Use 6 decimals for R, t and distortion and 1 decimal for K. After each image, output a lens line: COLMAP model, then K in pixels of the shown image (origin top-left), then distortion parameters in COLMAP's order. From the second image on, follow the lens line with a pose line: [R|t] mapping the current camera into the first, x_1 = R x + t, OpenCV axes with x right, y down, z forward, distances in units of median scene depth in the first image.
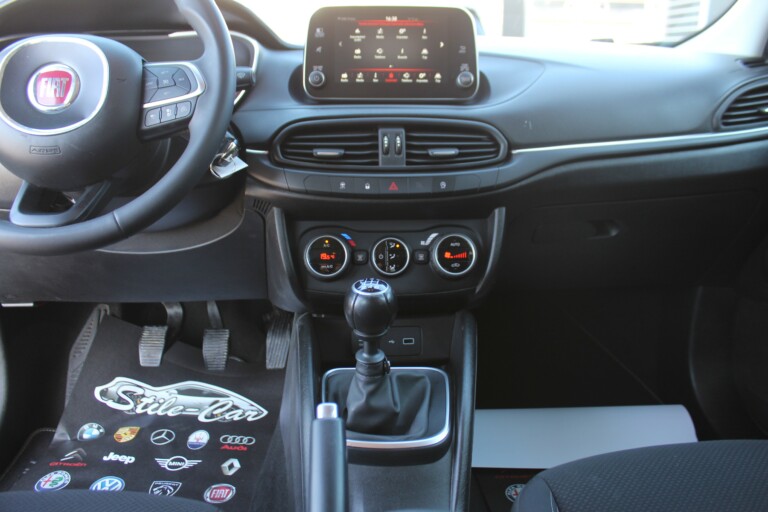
lens RADIAL K [[645.8, 0, 384.0], [0, 645.8, 256.0], [0, 0, 1]] dist [-0.149416, 0.105572]
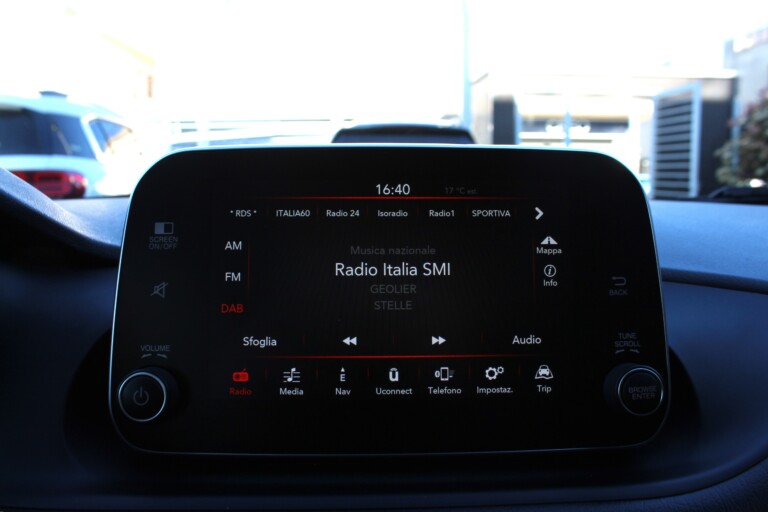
lens RADIAL K [[645.8, 0, 384.0], [0, 645.8, 256.0], [0, 0, 1]] dist [-0.149416, 0.105572]
pose [[0.999988, 0.002351, 0.004221, 0.005099], [-0.001591, 0.985130, -0.171805, -0.285639], [-0.004562, 0.171797, 0.985122, 0.685830]]
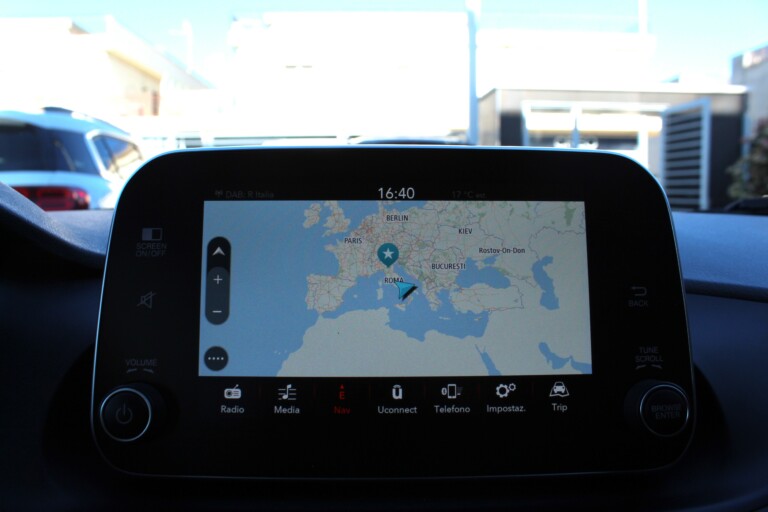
lens RADIAL K [[645.8, 0, 384.0], [0, 645.8, 256.0], [0, 0, 1]] dist [-0.149416, 0.105572]
pose [[0.999975, 0.002505, -0.006578, 0.007116], [-0.003786, 0.979232, -0.202709, -0.283870], [0.005933, 0.202729, 0.979217, 0.707595]]
